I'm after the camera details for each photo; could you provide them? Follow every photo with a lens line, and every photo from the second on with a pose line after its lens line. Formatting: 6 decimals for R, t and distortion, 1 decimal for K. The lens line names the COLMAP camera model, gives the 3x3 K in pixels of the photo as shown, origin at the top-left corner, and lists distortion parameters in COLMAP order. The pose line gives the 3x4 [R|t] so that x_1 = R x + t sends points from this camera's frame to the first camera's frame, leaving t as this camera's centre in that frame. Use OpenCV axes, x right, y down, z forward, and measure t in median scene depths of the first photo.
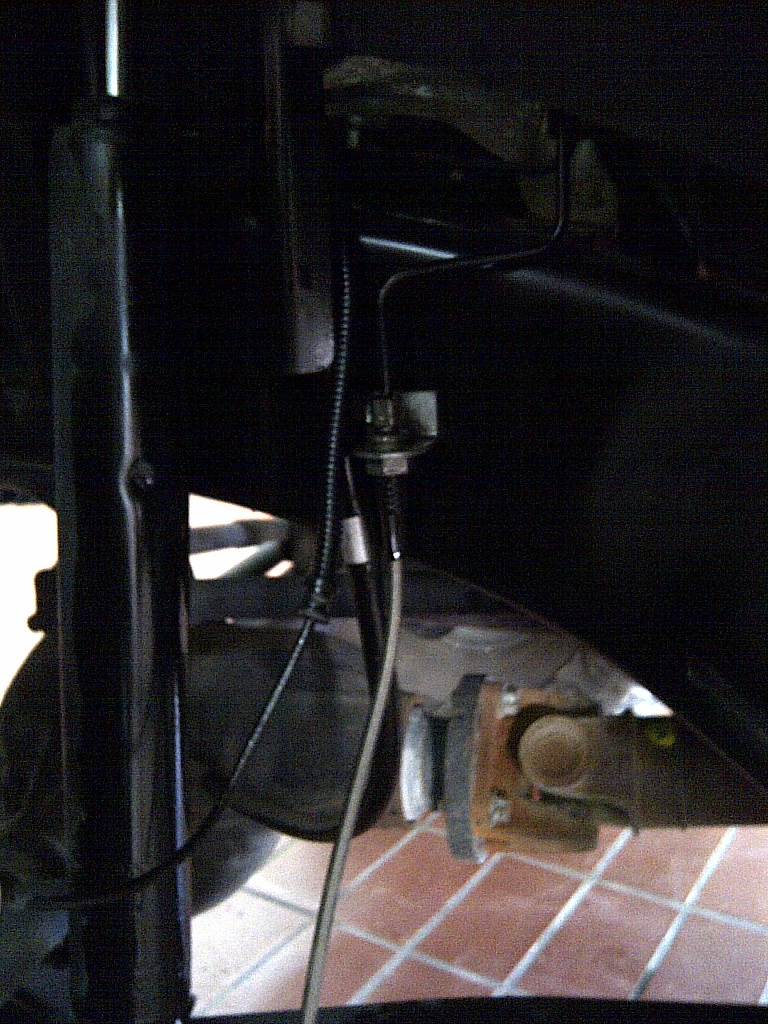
lens RADIAL K [[1186.5, 0, 384.0], [0, 1186.5, 512.0], [0, 0, 1]] dist [-0.027887, -0.011109]
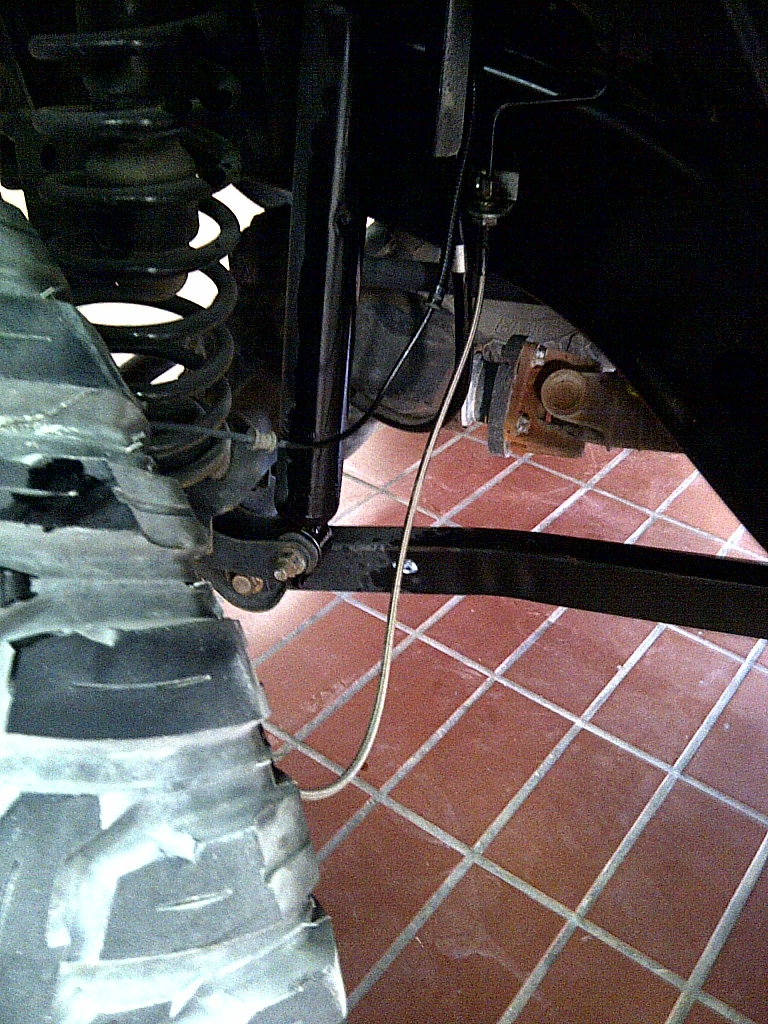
lens RADIAL K [[974.5, 0, 384.0], [0, 974.5, 512.0], [0, 0, 1]] dist [0.114931, -0.000021]
pose [[0.992736, 0.113591, -0.039664, -0.021720], [-0.093565, 0.936107, 0.339040, -0.065339], [0.075641, -0.332866, 0.939935, -0.281499]]
